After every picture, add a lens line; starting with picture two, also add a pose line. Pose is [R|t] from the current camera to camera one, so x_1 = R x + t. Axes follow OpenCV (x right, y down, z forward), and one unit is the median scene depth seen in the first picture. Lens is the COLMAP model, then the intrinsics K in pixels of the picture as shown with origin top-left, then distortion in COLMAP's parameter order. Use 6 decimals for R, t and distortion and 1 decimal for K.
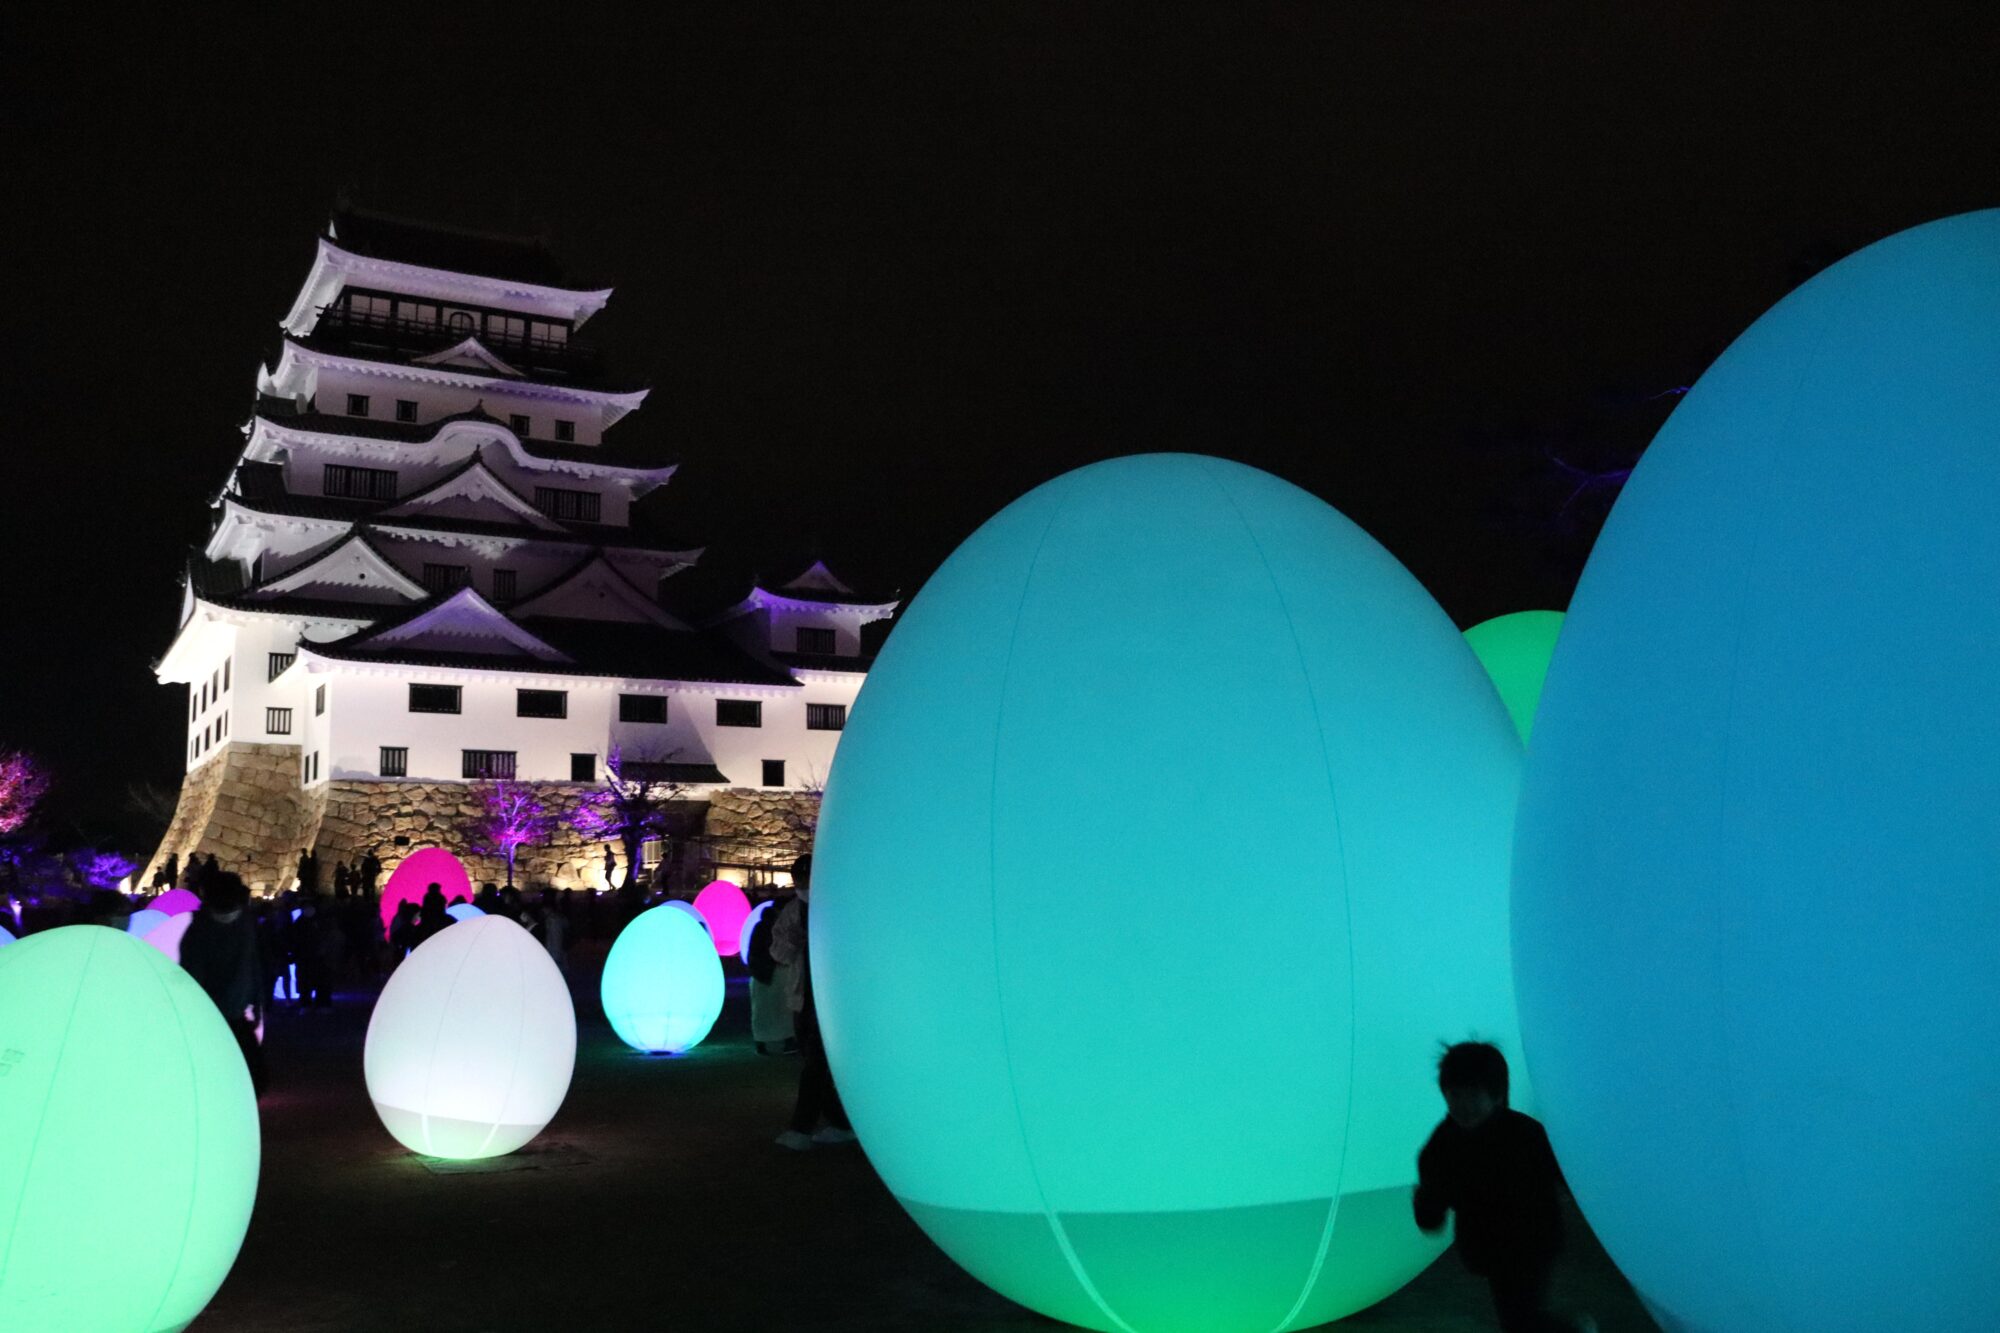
lens RADIAL K [[1716.7, 0, 1000.0], [0, 1716.7, 666.5], [0, 0, 1]] dist [-0.168609, 0.106685]
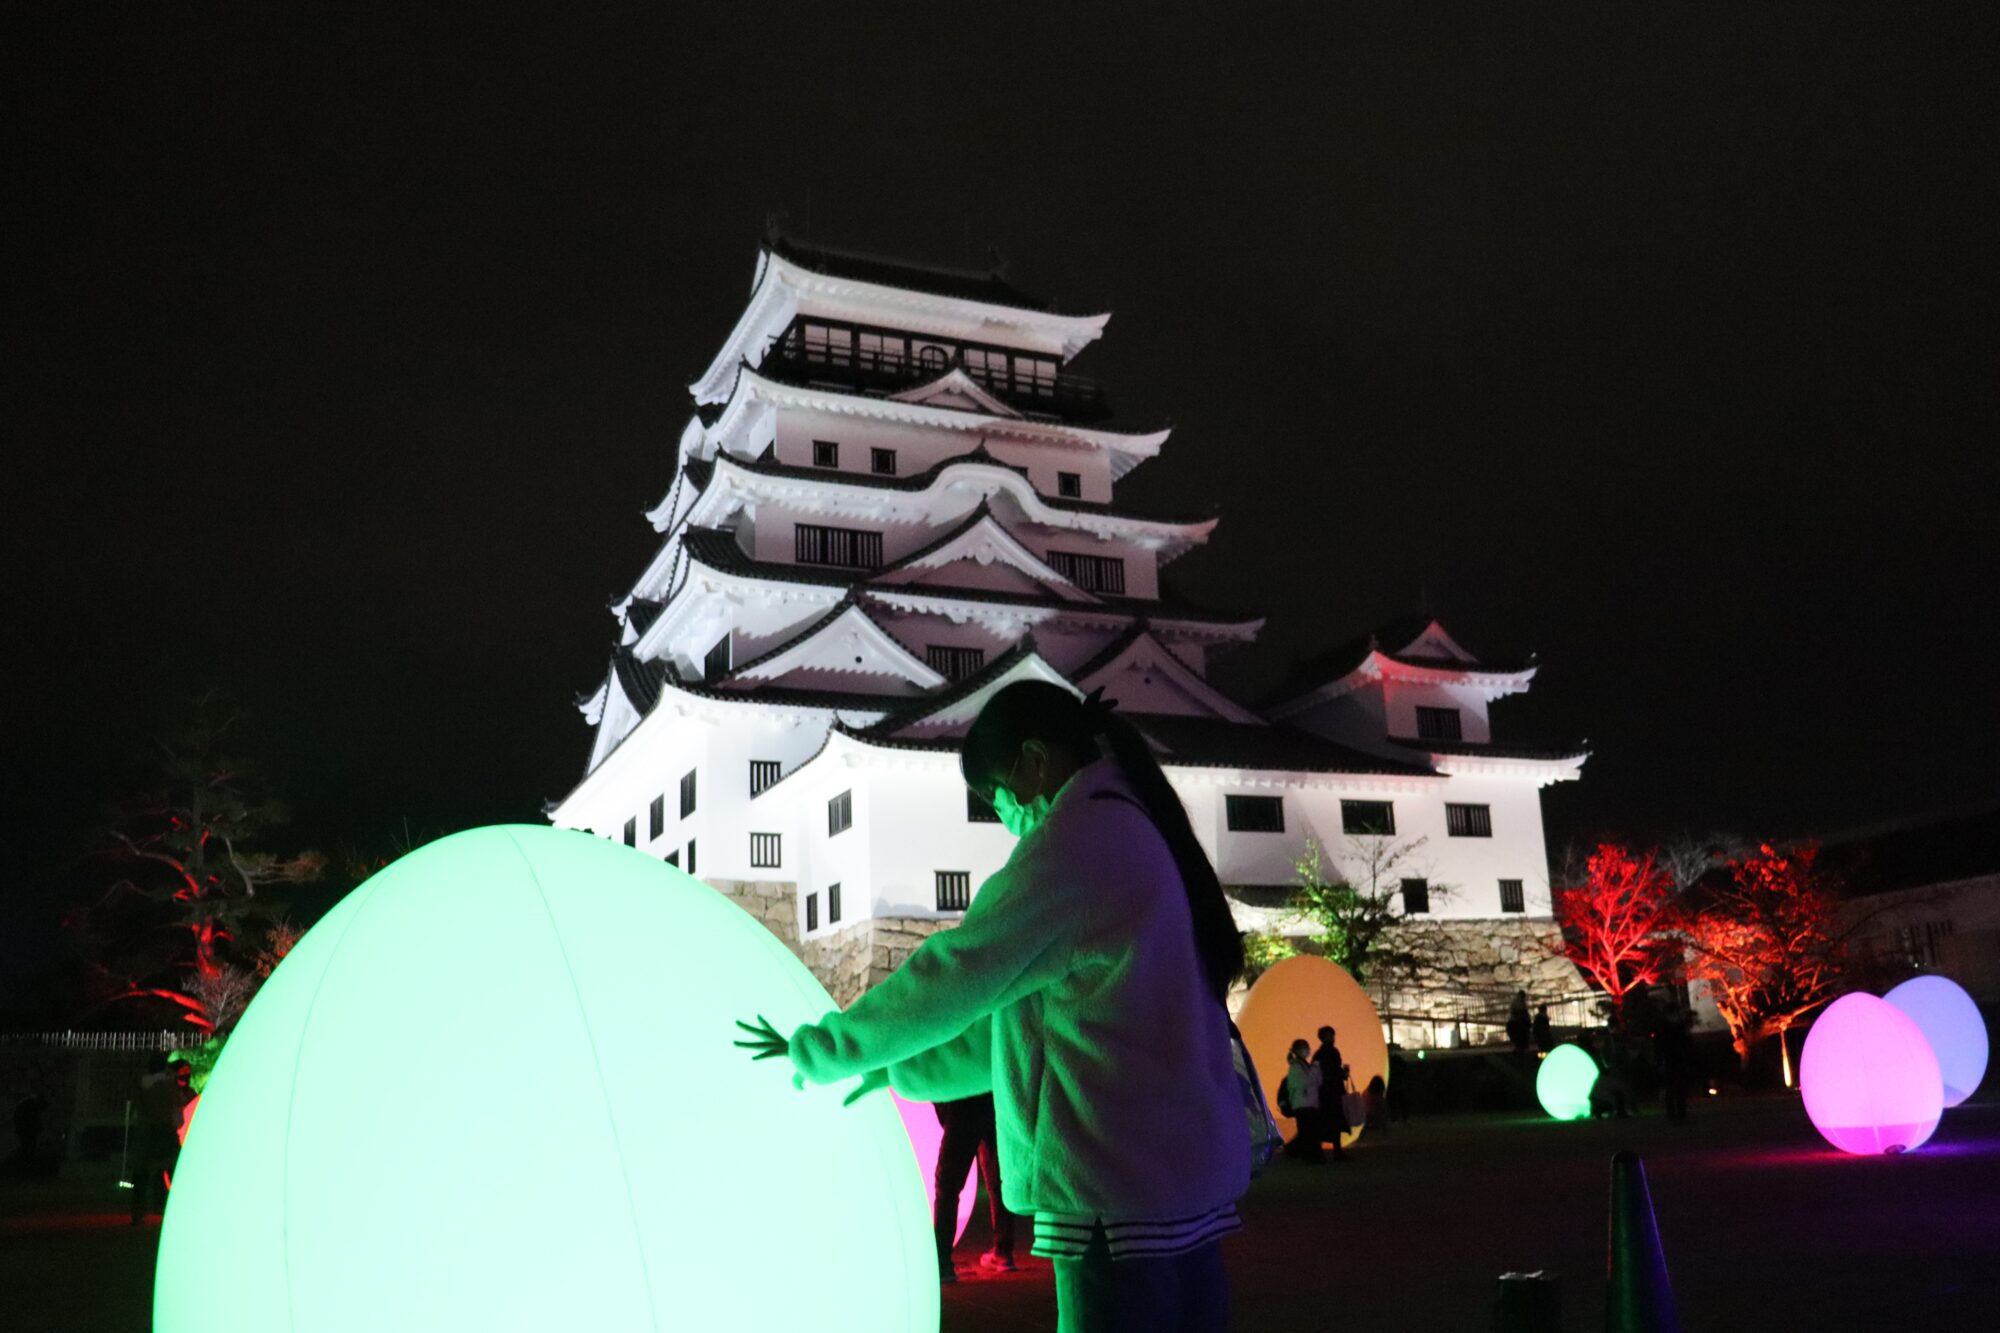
lens RADIAL K [[1716.7, 0, 1000.0], [0, 1716.7, 666.5], [0, 0, 1]] dist [-0.168609, 0.106685]
pose [[0.990886, -0.055452, -0.122757, -0.210768], [0.041068, 0.992312, -0.116751, 0.040913], [0.128288, 0.110645, 0.985545, 0.229404]]
